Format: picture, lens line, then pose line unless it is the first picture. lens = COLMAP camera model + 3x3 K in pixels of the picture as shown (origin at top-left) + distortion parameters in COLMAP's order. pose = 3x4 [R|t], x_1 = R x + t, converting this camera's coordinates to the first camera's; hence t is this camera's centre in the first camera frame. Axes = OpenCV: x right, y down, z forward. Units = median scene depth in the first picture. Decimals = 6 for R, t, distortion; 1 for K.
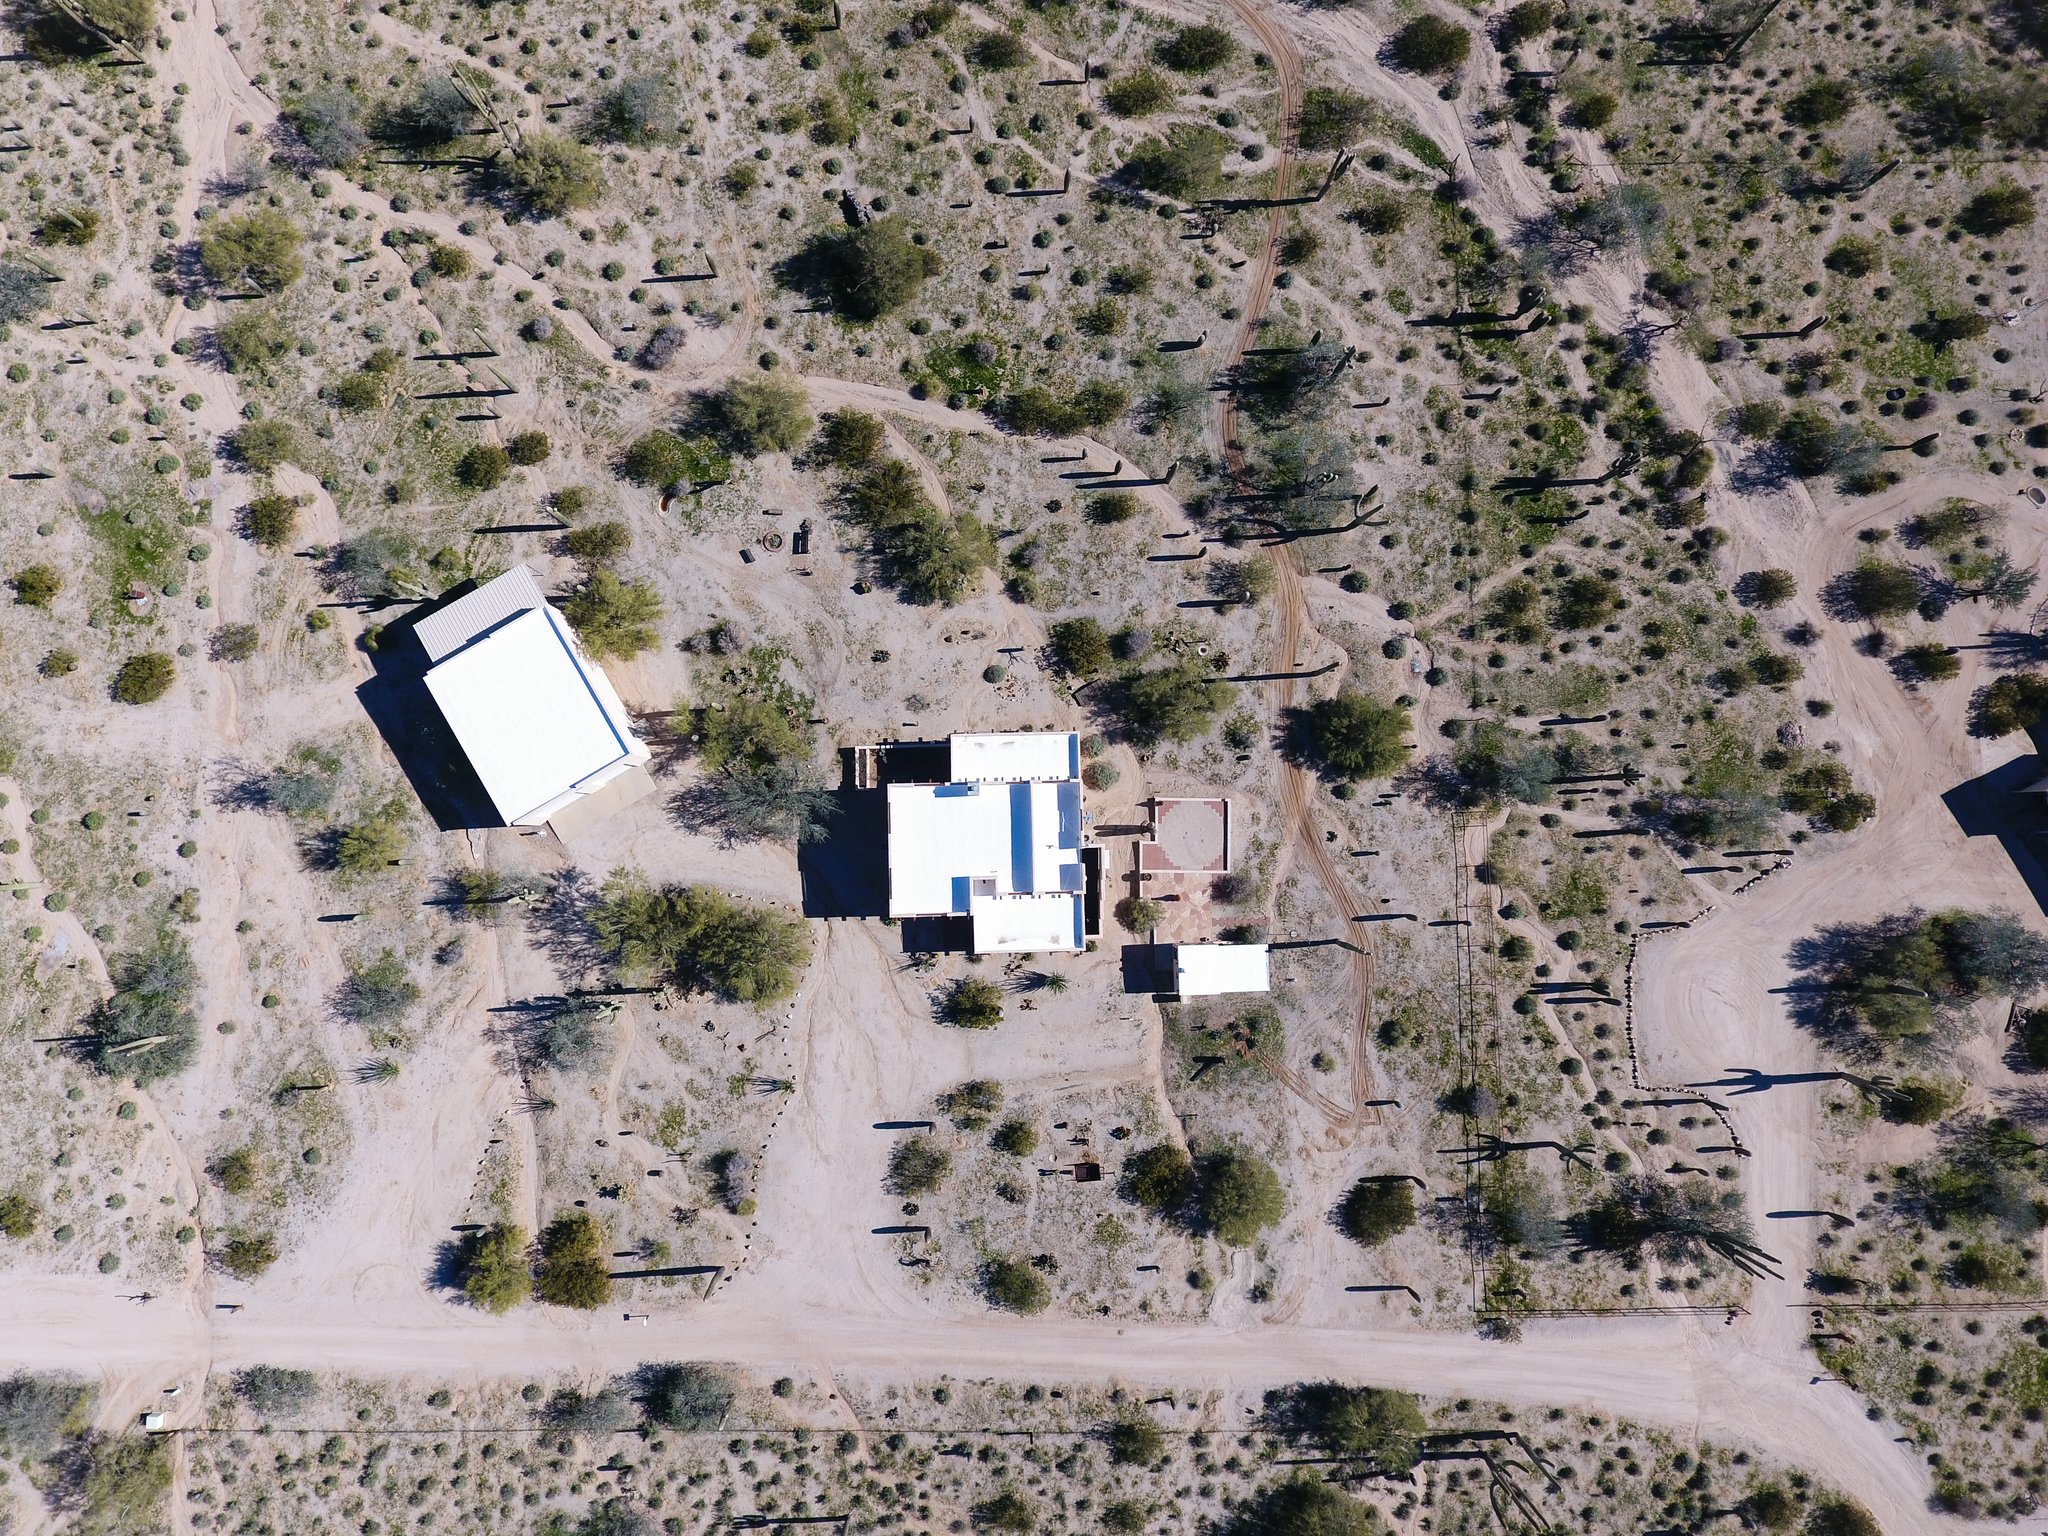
lens RADIAL K [[1208.6, 0, 1000.5], [0, 1208.6, 765.5], [0, 0, 1]] dist [-0.004440, 0.000804]
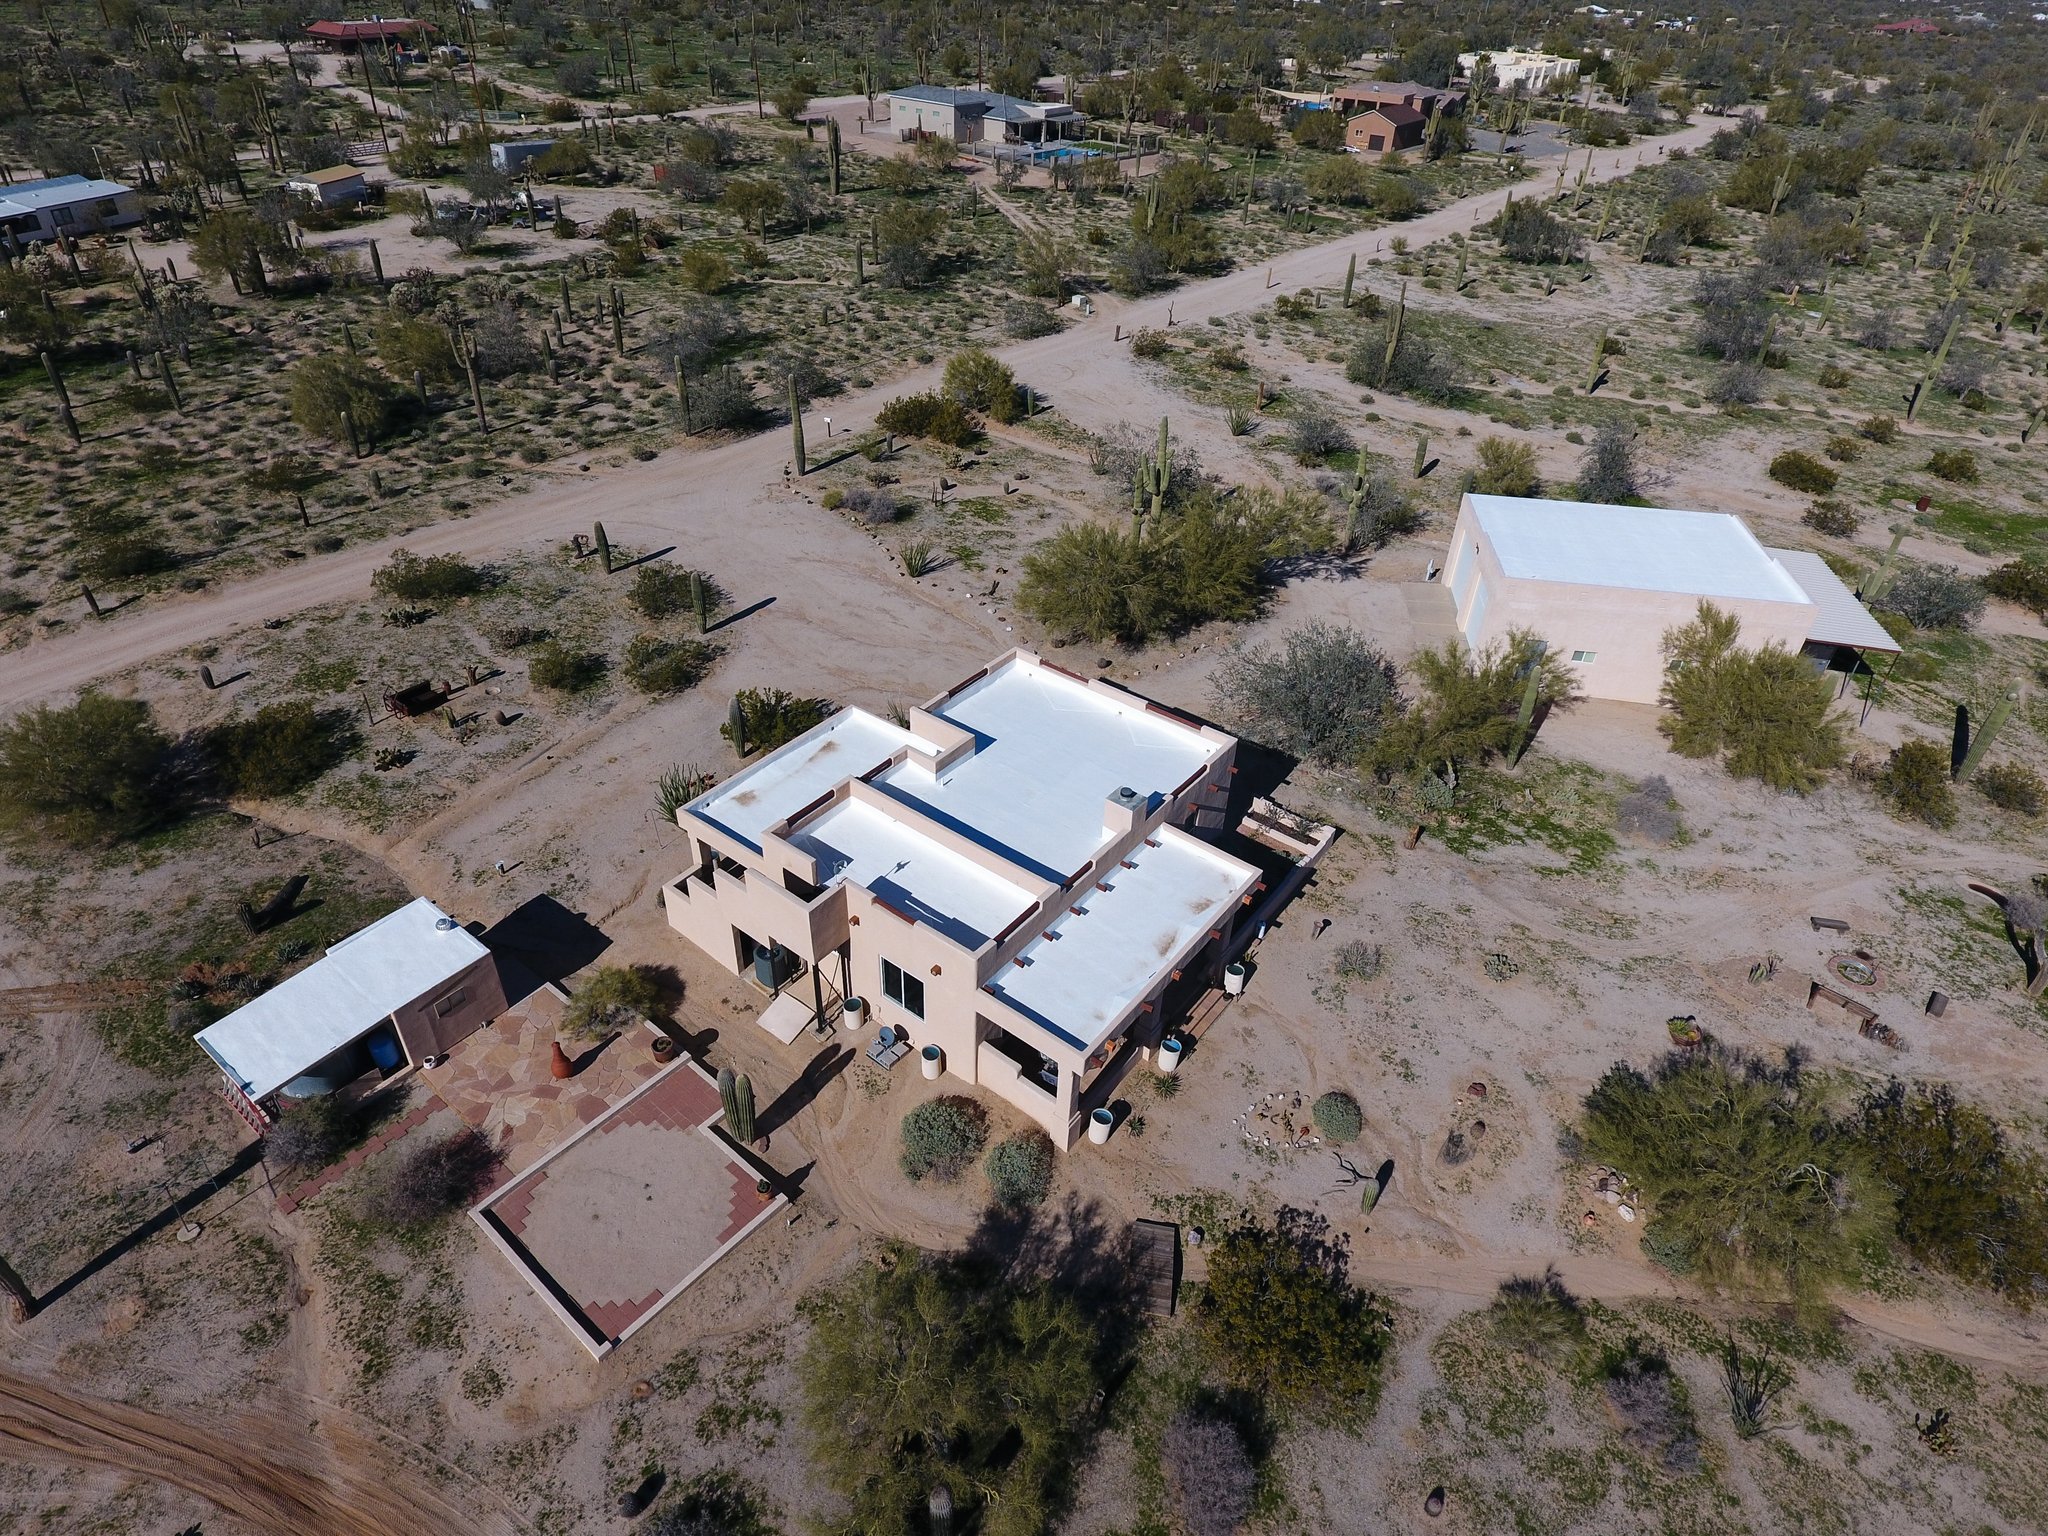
lens RADIAL K [[1206.9, 0, 1013.4], [0, 1206.9, 759.6], [0, 0, 1]] dist [-0.003144, -0.000358]
pose [[-0.634080, 0.419744, -0.649429, 0.256327], [-0.772525, -0.307048, 0.555812, -0.173127], [0.033893, 0.854129, 0.518956, 0.720779]]
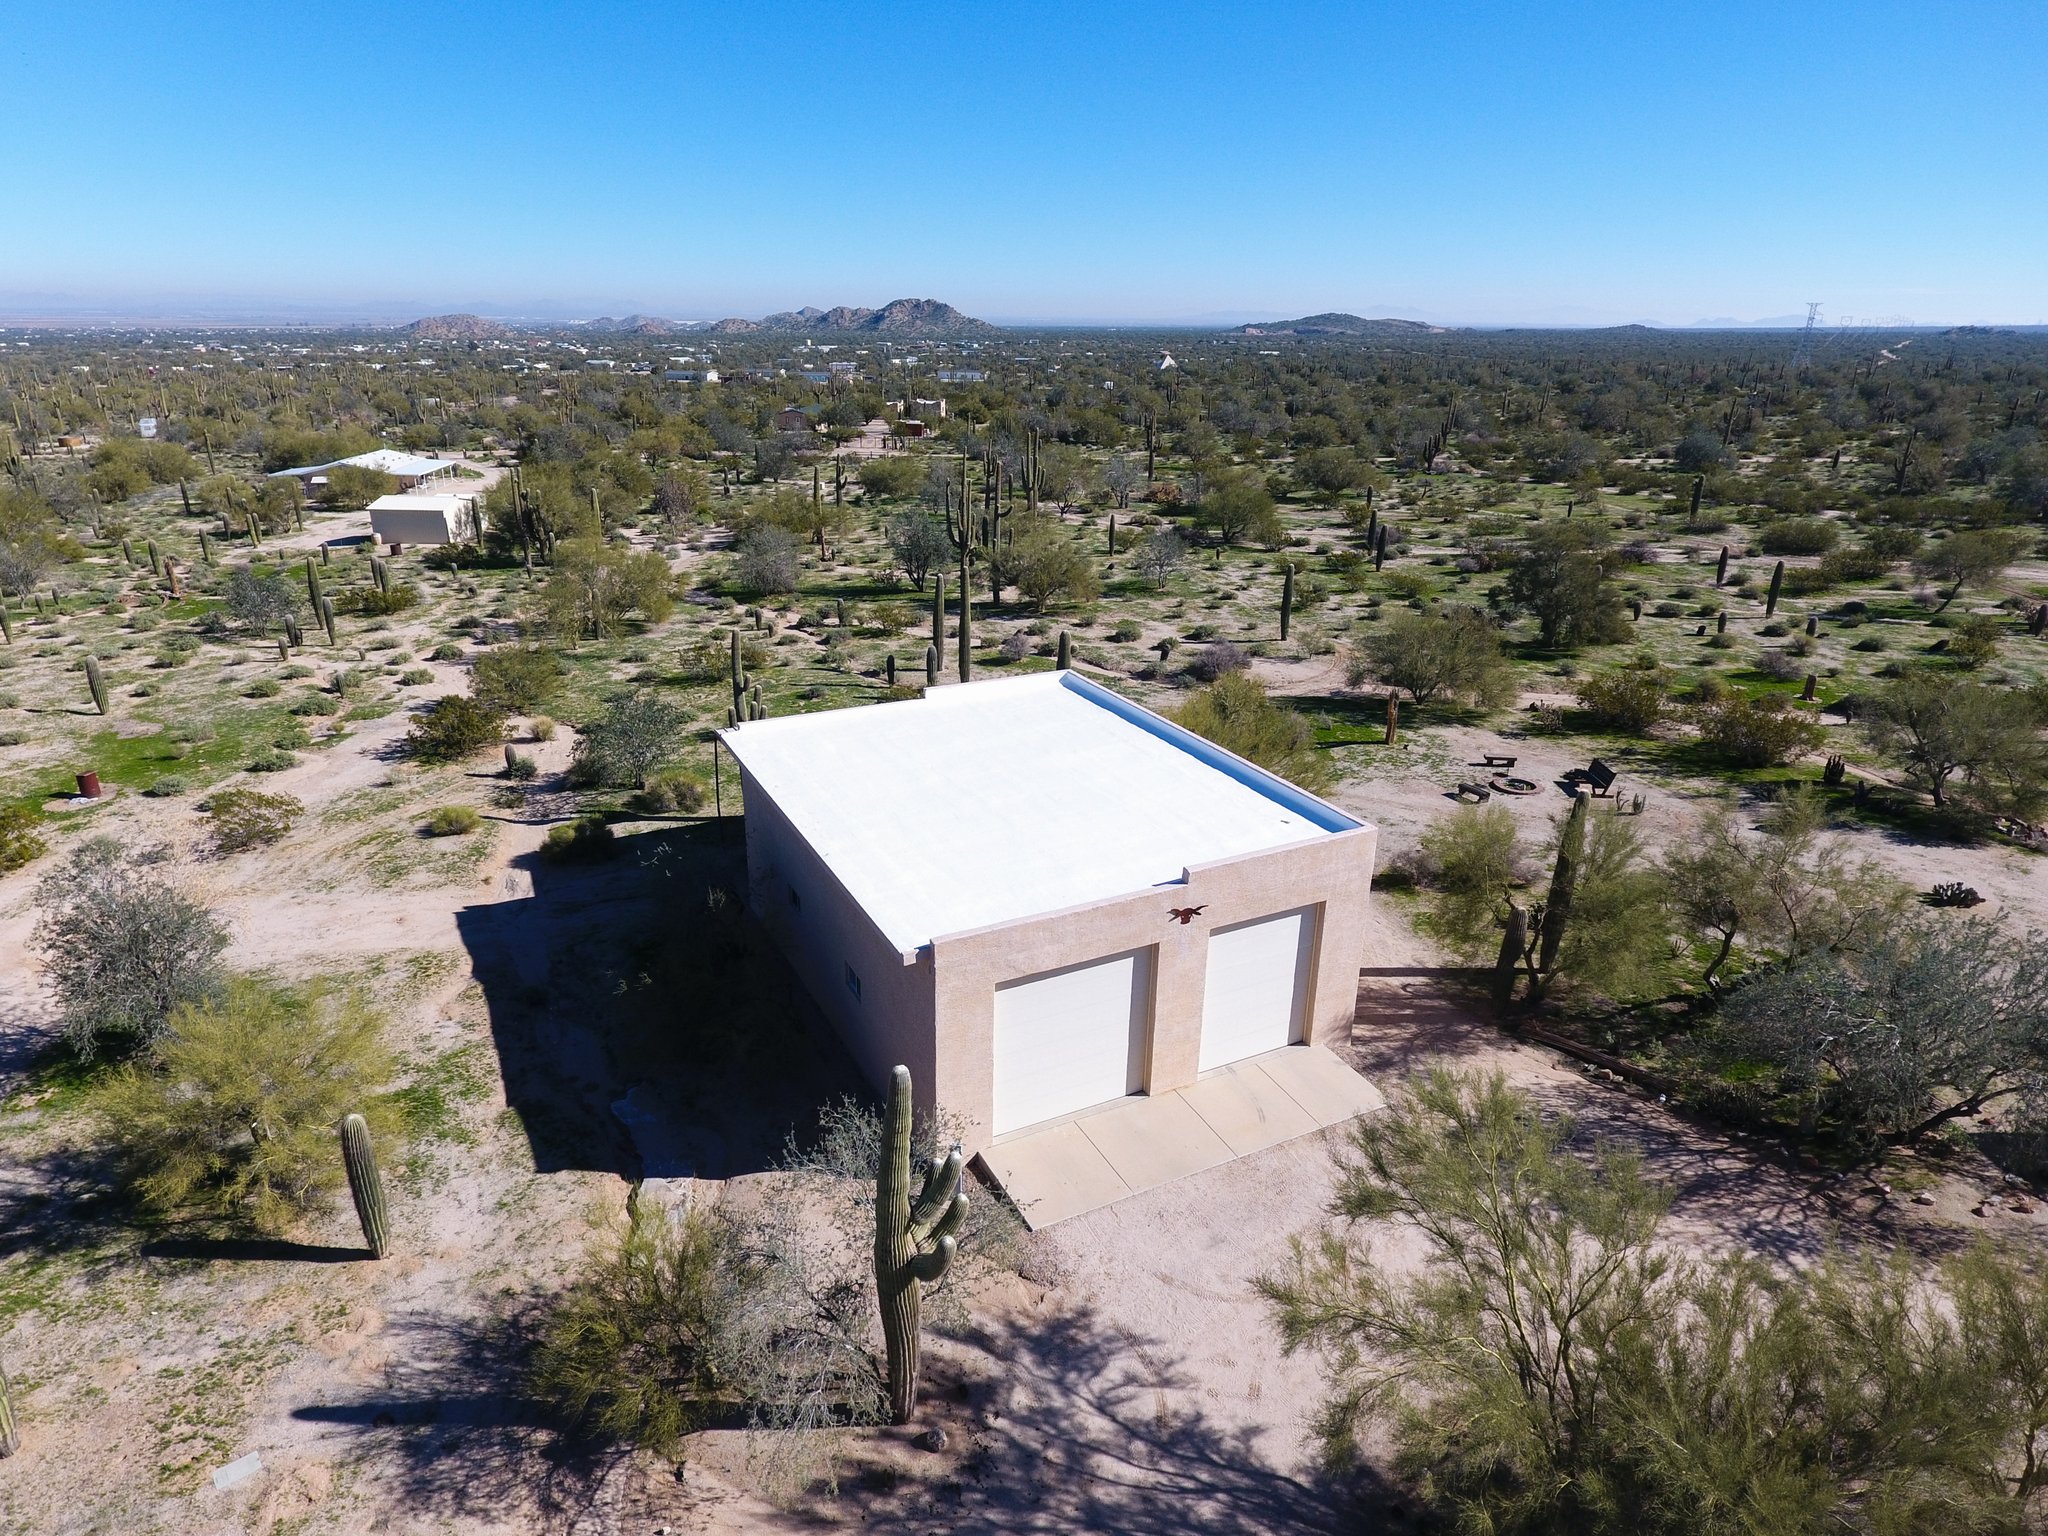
lens RADIAL K [[1199.2, 0, 1013.6], [0, 1199.2, 772.1], [0, 0, 1]] dist [-0.003962, 0.000196]
pose [[0.997210, 0.017134, -0.072653, -0.349457], [-0.072732, 0.442023, -0.894050, 0.227280], [0.016796, 0.896840, 0.442036, 0.817919]]
